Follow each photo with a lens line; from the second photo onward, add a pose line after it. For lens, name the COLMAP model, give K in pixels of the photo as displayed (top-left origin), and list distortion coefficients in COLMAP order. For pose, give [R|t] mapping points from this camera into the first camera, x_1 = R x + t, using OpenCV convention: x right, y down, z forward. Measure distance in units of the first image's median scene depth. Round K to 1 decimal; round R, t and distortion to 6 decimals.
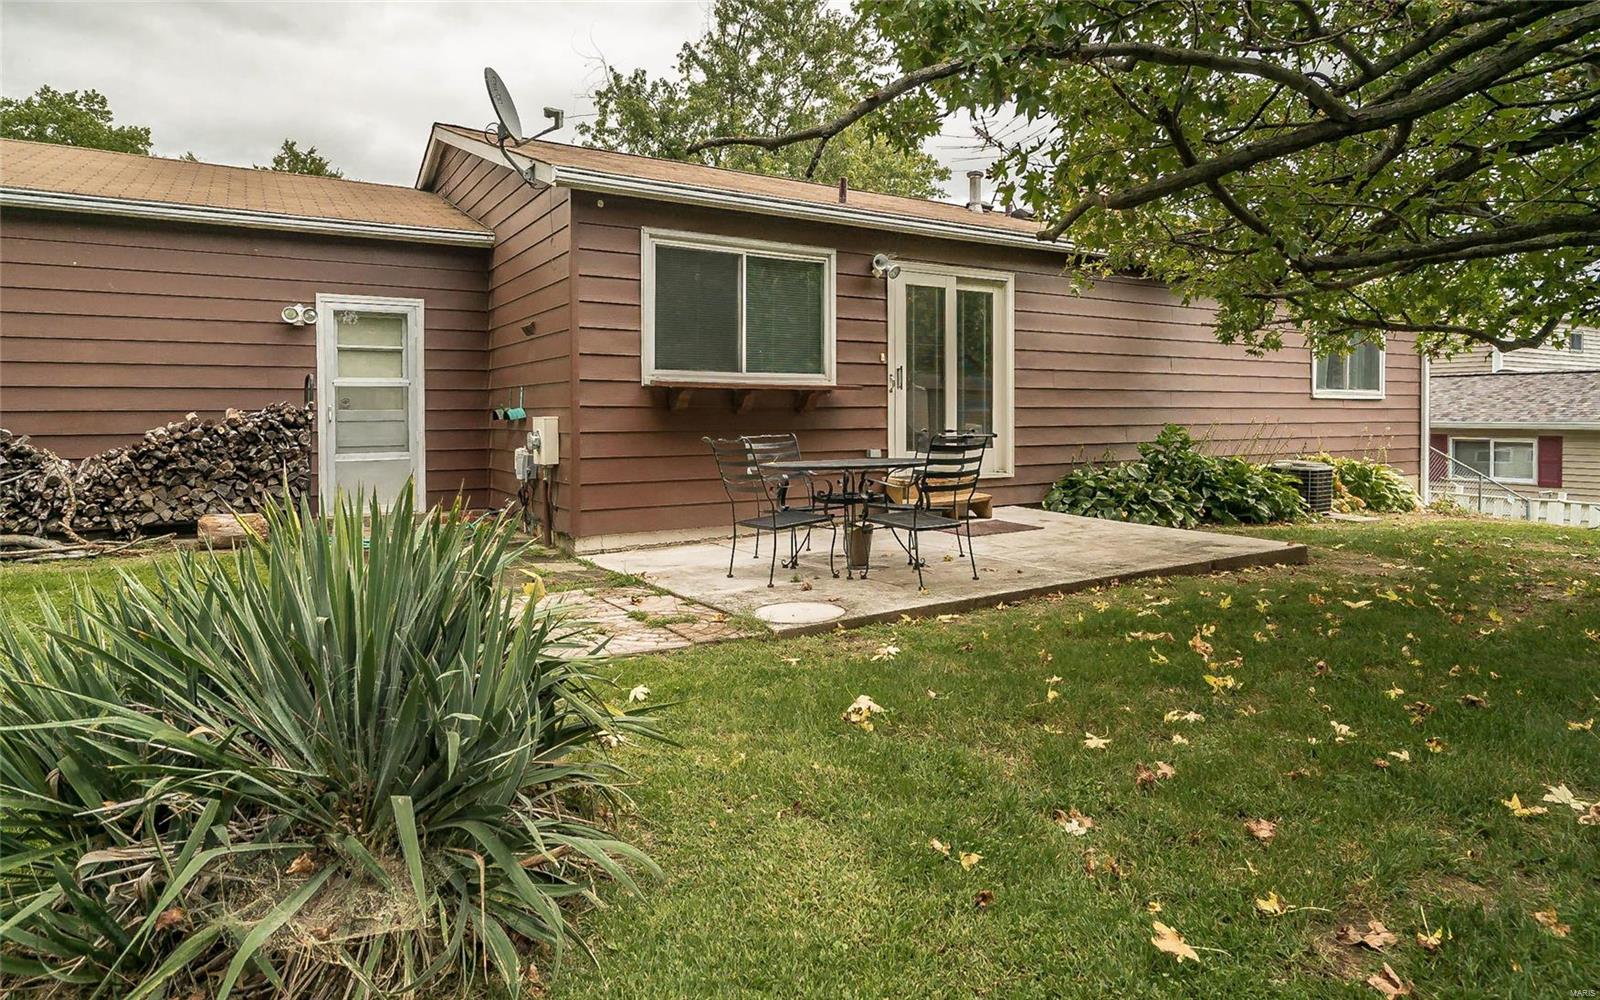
lens RADIAL K [[901.6, 0, 795.0], [0, 901.6, 466.6], [0, 0, 1]] dist [0.000257, 0.000744]
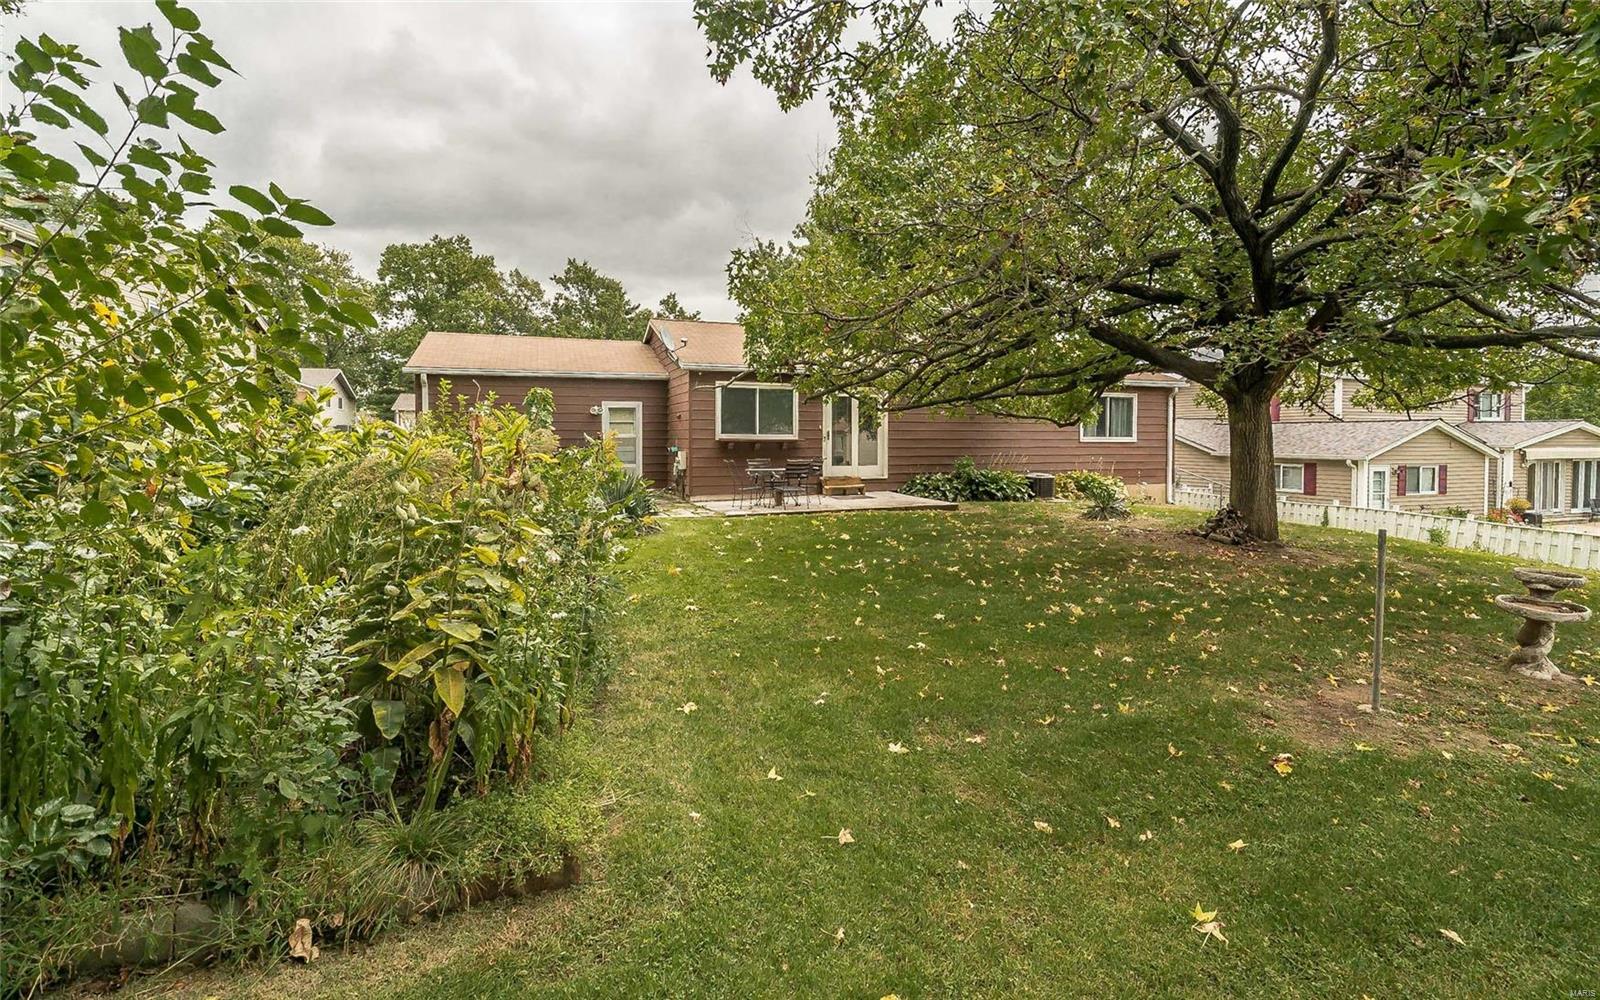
lens RADIAL K [[735.7, 0, 800.0], [0, 735.7, 500.0], [0, 0, 1]] dist [0.000553, 0.000043]
pose [[0.979588, 0.022204, -0.199787, 0.444401], [-0.016776, 0.999444, 0.028822, 0.018066], [0.200316, -0.024882, 0.979415, -0.944219]]
